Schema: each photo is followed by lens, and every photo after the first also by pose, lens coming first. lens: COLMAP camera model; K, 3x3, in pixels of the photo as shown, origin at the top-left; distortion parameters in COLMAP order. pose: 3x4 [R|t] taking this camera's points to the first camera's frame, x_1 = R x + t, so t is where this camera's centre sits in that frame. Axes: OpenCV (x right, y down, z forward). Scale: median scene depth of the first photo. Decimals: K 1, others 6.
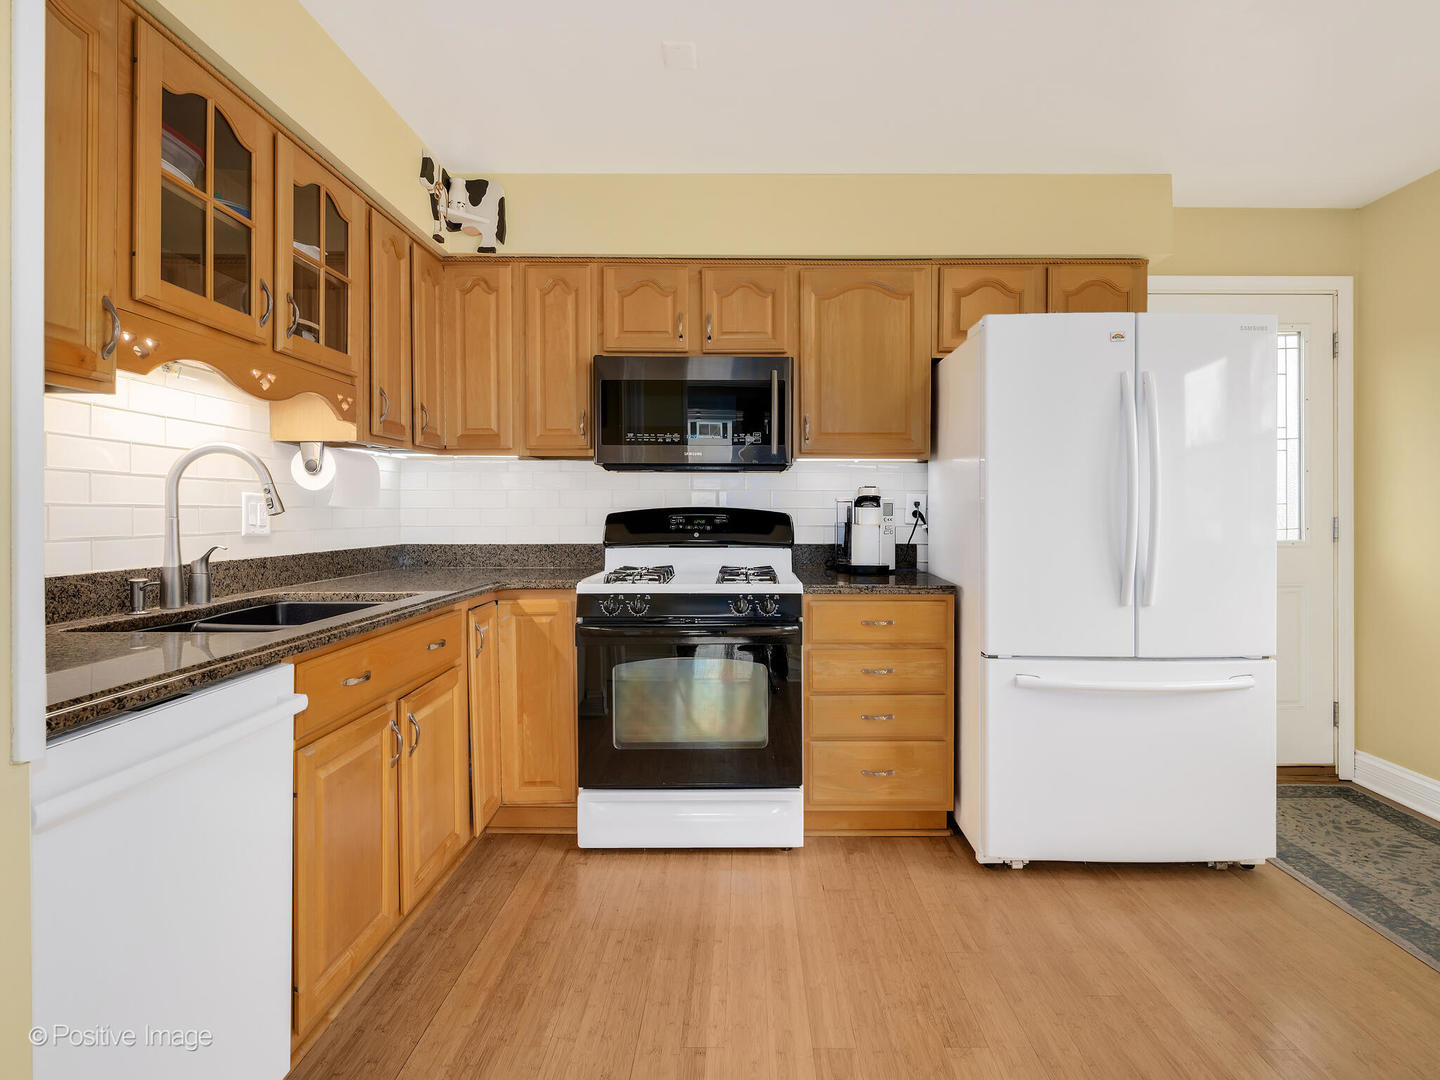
lens RADIAL K [[786.8, 0, 724.3], [0, 786.8, 508.8], [0, 0, 1]] dist [-0.000187, 0.000878]
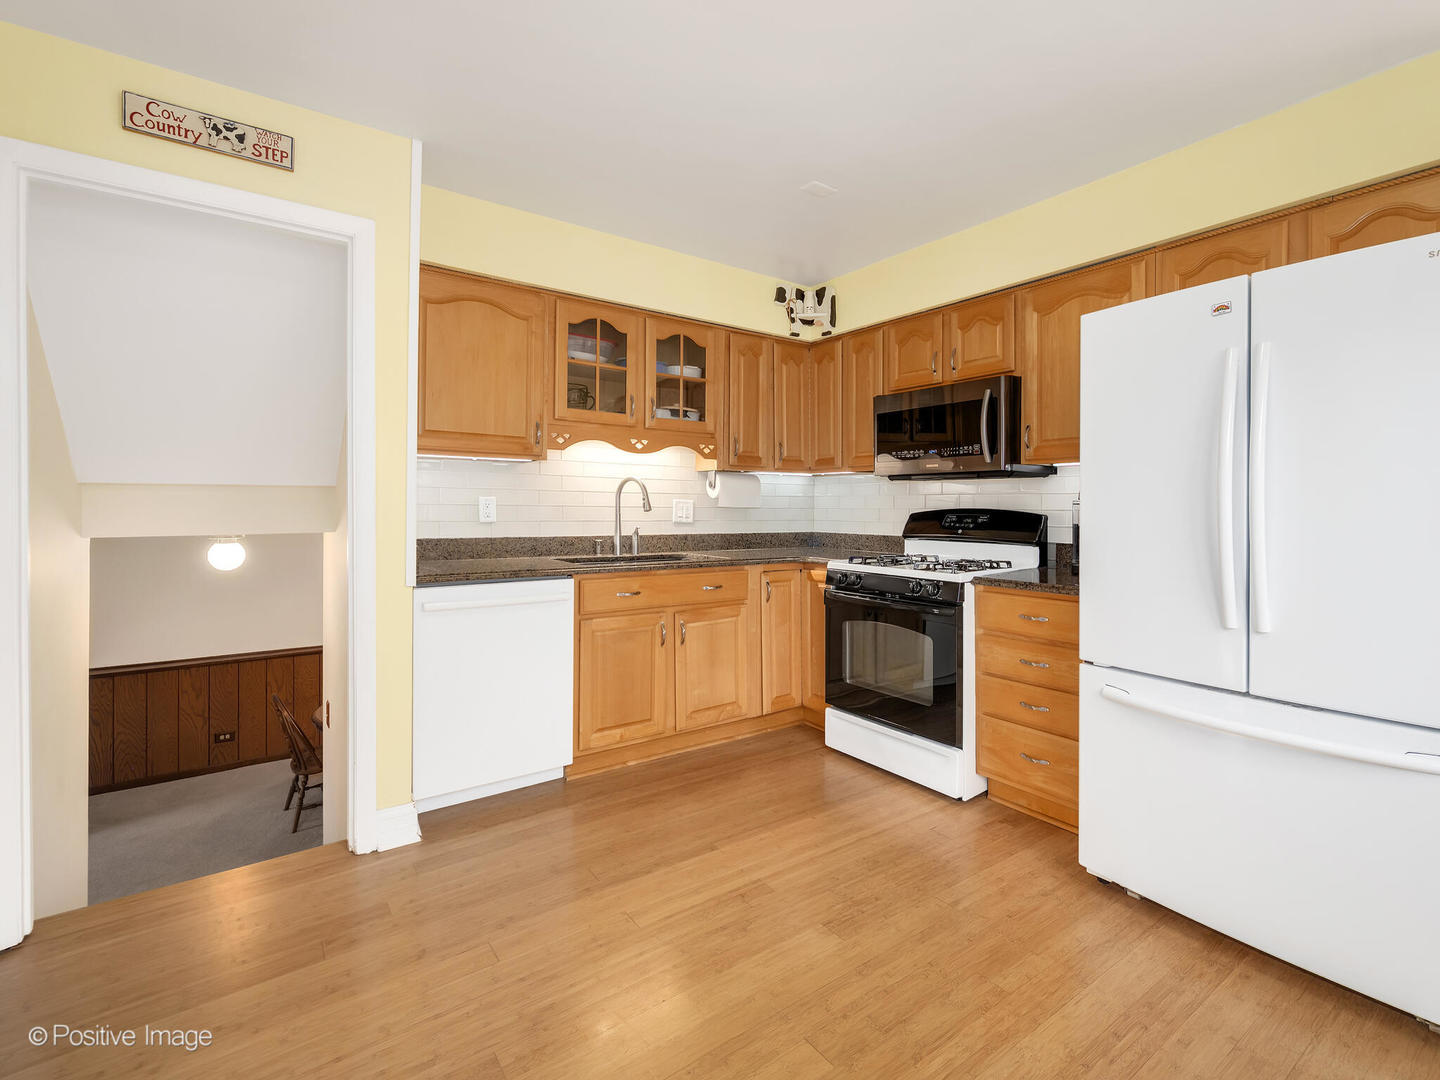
lens RADIAL K [[655.1, 0, 736.4], [0, 655.1, 507.0], [0, 0, 1]] dist [-0.000115, -0.000232]
pose [[0.604003, 0.002992, -0.796977, 0.654589], [-0.005017, 0.999987, -0.000048, -0.003151], [0.796967, 0.004027, 0.604010, 0.142161]]
